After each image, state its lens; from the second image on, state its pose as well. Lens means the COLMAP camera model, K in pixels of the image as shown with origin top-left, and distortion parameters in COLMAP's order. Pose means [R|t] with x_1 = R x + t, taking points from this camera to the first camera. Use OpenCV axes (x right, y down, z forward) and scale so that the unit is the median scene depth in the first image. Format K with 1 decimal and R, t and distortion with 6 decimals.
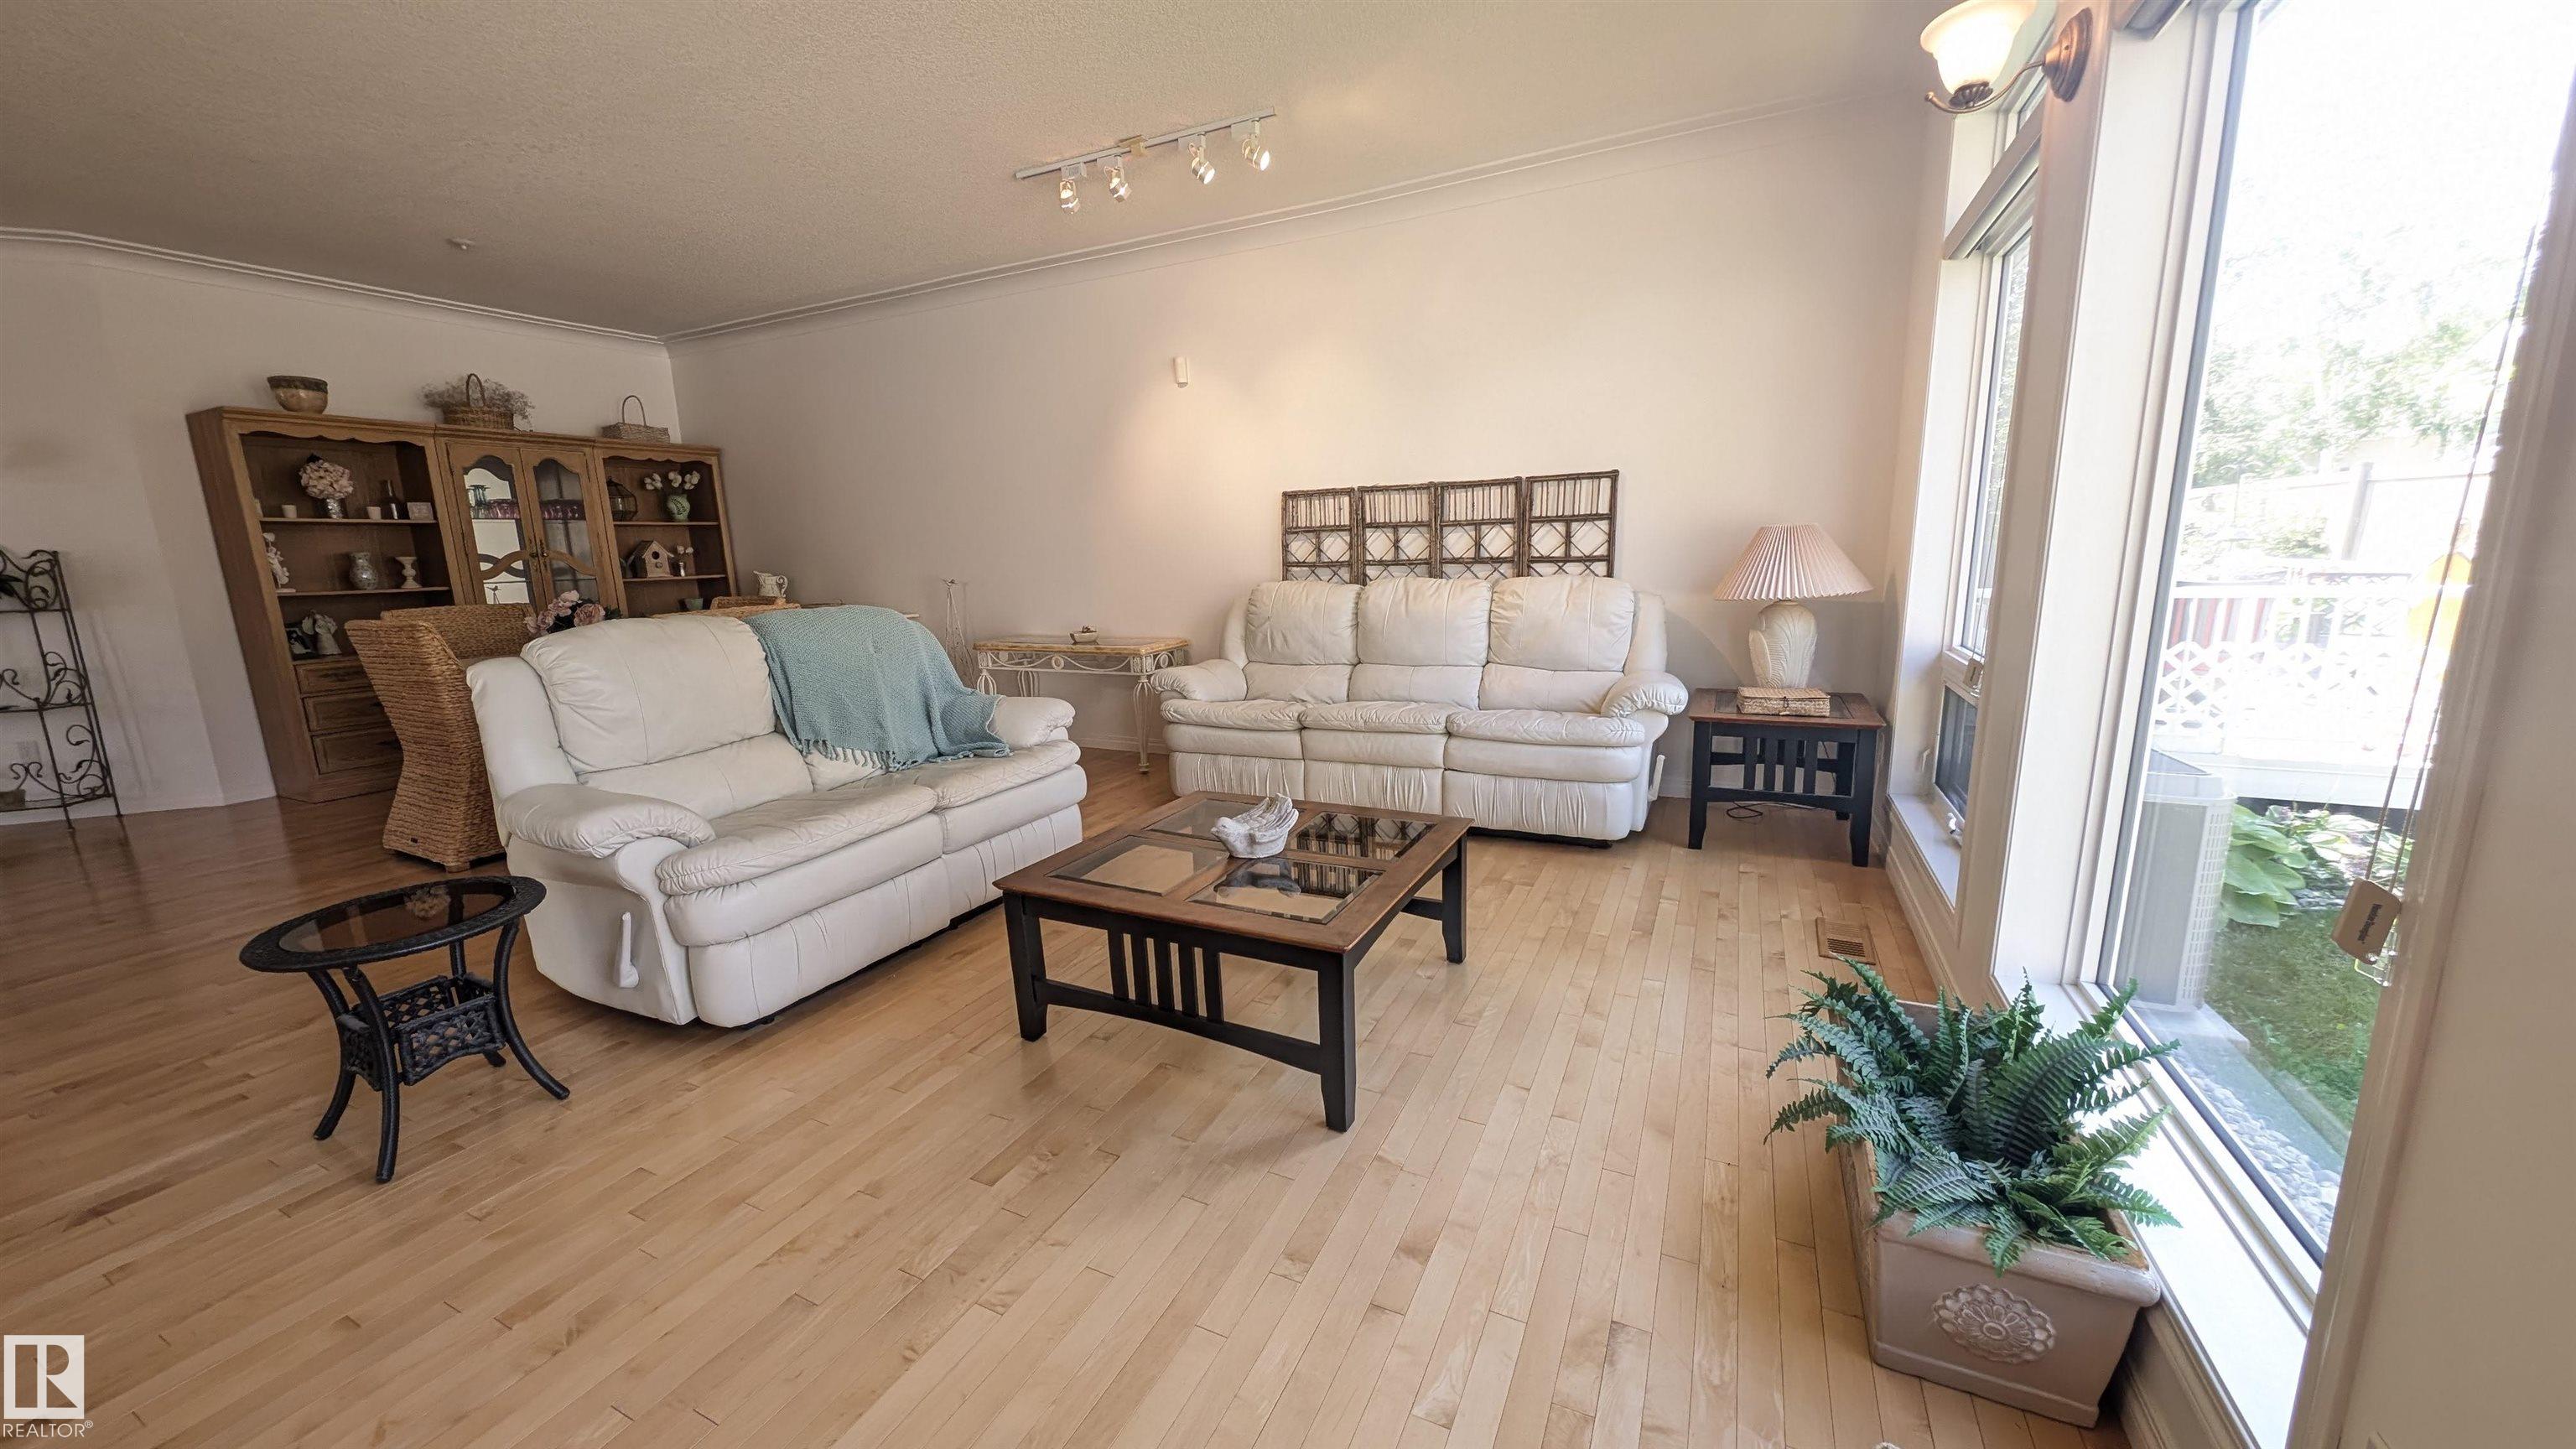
lens RADIAL K [[918.8, 0, 1288.0], [0, 918.8, 724.5], [0, 0, 1]] dist [0.012436, 0.000080]
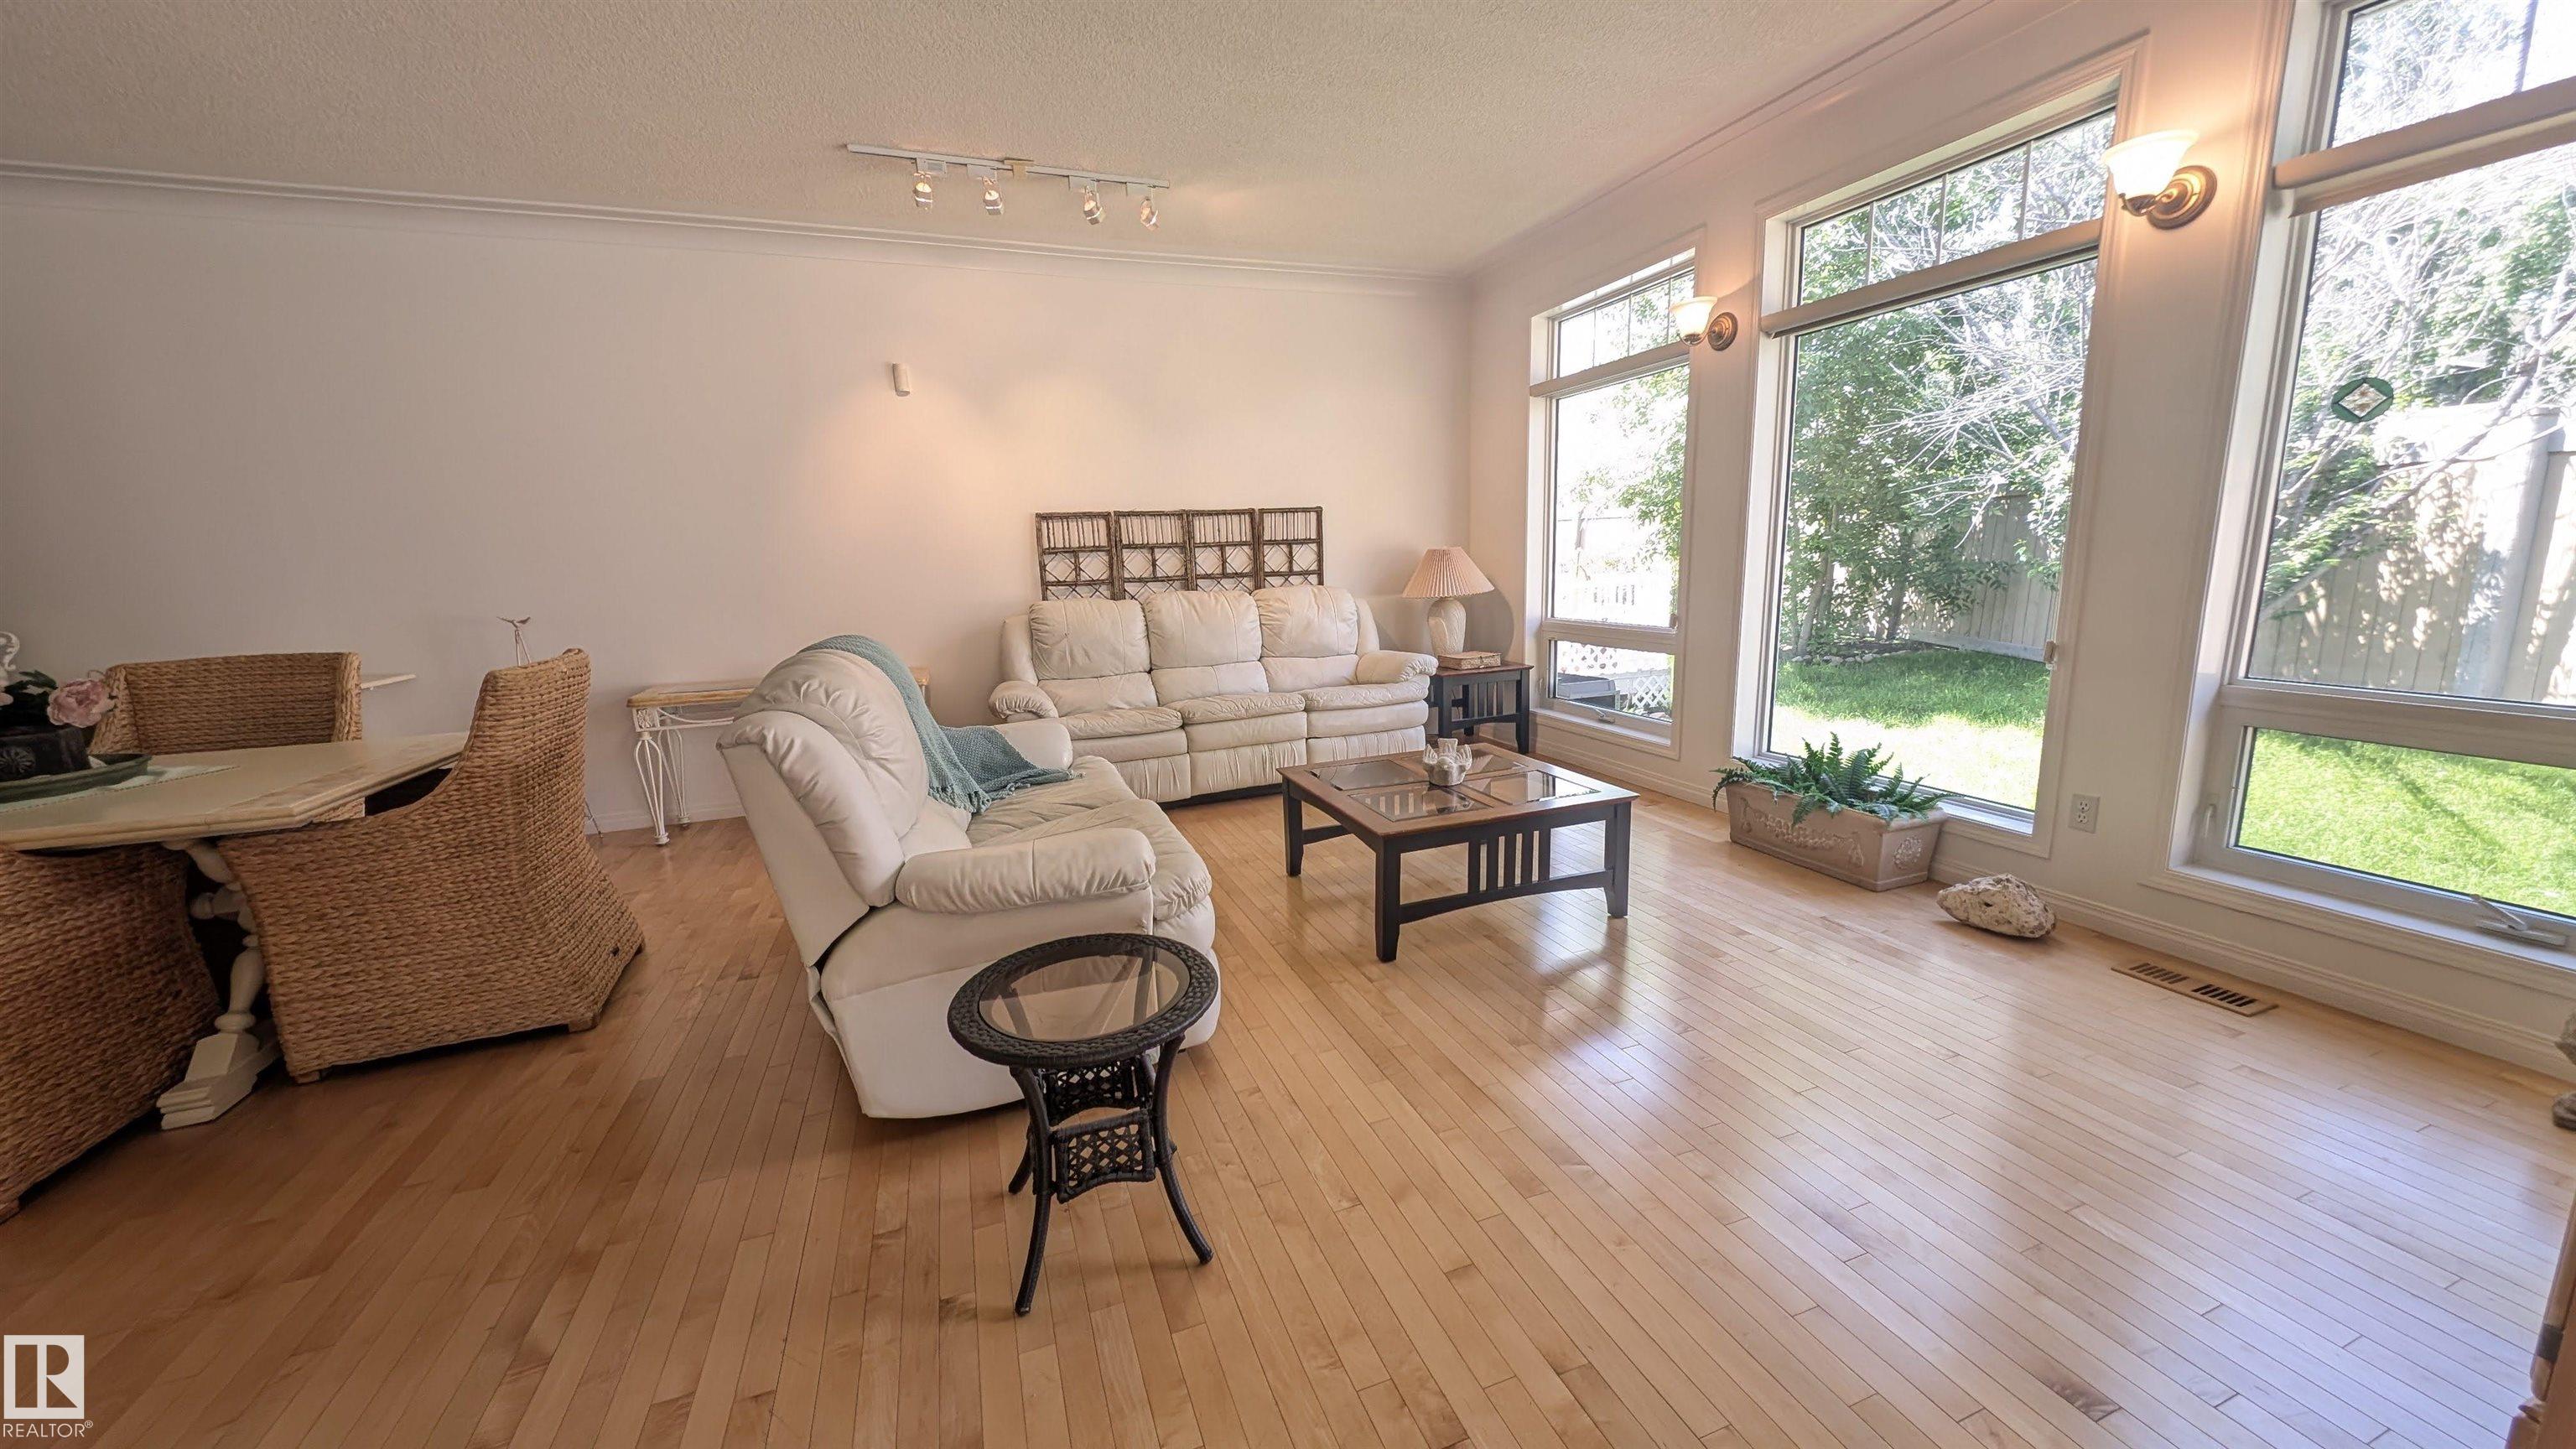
lens RADIAL K [[918.8, 0, 1288.0], [0, 918.8, 724.5], [0, 0, 1]] dist [0.012436, 0.000080]
pose [[0.691325, -0.131392, 0.710497, -0.620356], [0.151850, 0.987787, 0.034919, -0.015197], [-0.706408, 0.083749, 0.702833, 0.110862]]
